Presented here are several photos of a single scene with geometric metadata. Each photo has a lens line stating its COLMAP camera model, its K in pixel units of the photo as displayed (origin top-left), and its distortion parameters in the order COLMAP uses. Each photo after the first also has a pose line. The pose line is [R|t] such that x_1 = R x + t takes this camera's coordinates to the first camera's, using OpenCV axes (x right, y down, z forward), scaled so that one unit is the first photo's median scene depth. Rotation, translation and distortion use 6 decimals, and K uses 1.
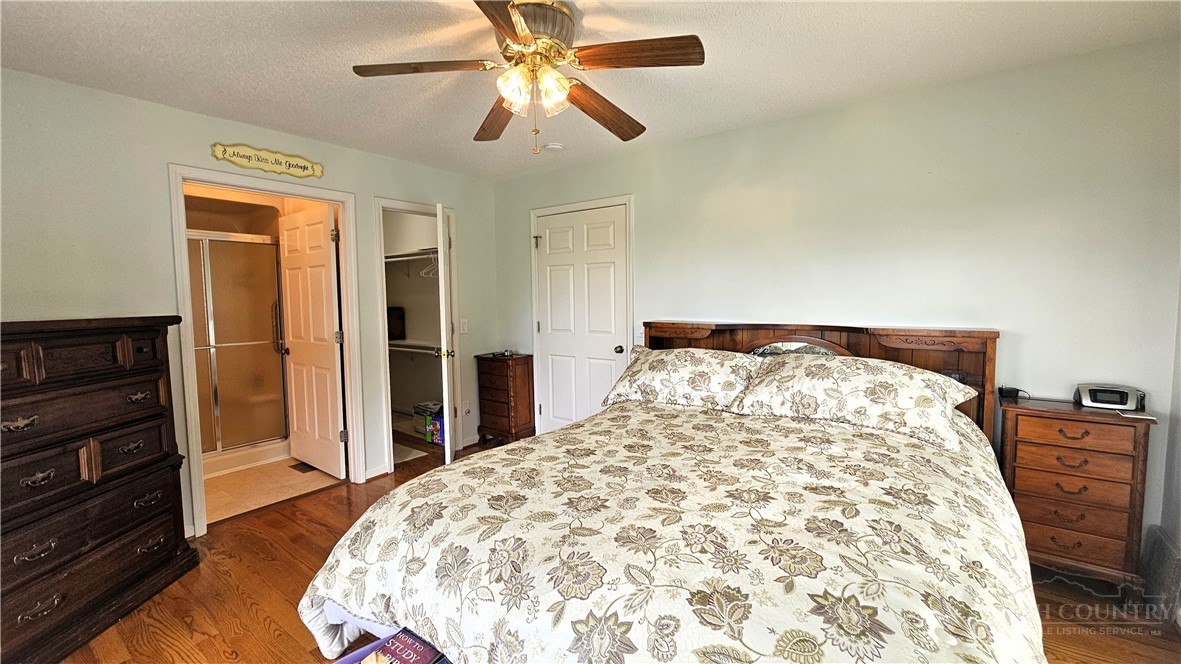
lens RADIAL K [[484.0, 0, 585.4], [0, 484.0, 329.9], [0, 0, 1]] dist [-0.000506, -0.000070]
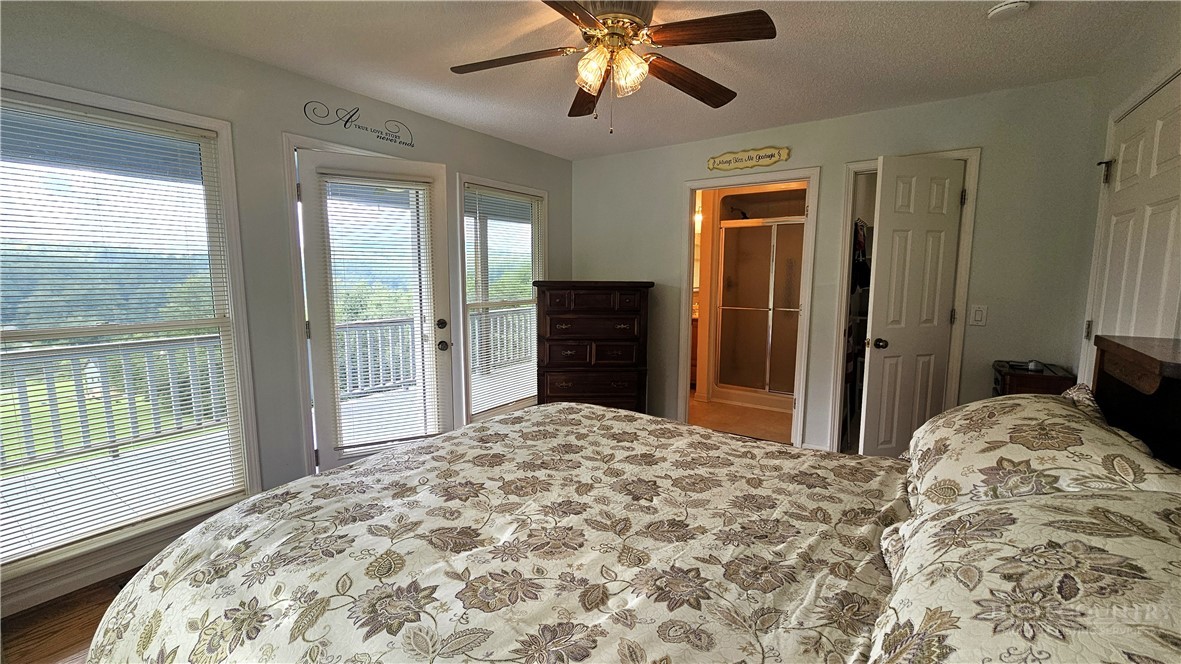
lens RADIAL K [[484.0, 0, 585.4], [0, 484.0, 329.9], [0, 0, 1]] dist [-0.000506, -0.000070]
pose [[0.029344, 0.130409, -0.991026, 0.902587], [-0.074478, 0.988982, 0.127935, -0.072723], [0.996791, 0.070056, 0.038734, 0.866999]]
